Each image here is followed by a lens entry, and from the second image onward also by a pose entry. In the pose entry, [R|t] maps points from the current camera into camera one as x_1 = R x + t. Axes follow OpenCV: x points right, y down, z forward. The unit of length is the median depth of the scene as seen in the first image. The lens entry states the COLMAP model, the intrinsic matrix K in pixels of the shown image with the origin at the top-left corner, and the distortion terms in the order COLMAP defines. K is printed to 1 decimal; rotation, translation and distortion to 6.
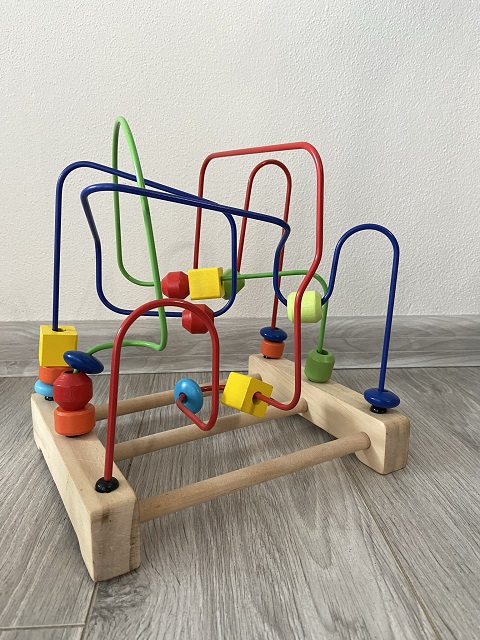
lens RADIAL K [[492.8, 0, 245.8], [0, 492.8, 320.0], [0, 0, 1]] dist [0.036322, -0.055437]
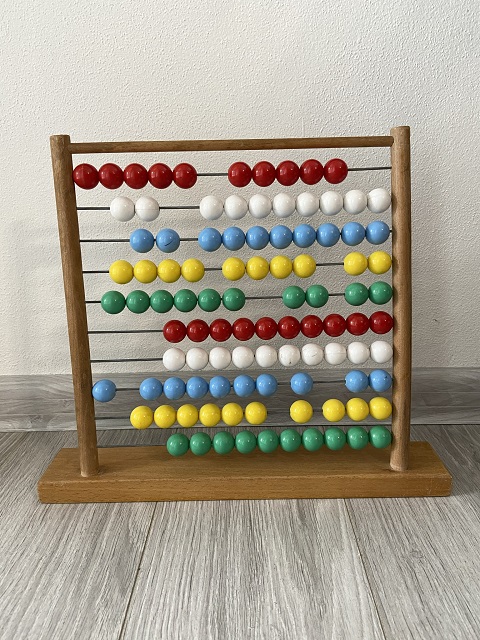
lens RADIAL K [[492.8, 0, 245.0], [0, 492.8, 316.6], [0, 0, 1]] dist [0.036322, -0.055437]
pose [[0.995562, 0.000992, -0.094097, 0.044087], [0.004393, 0.998364, 0.057002, -0.182990], [0.094000, -0.057163, 0.993930, 0.065004]]
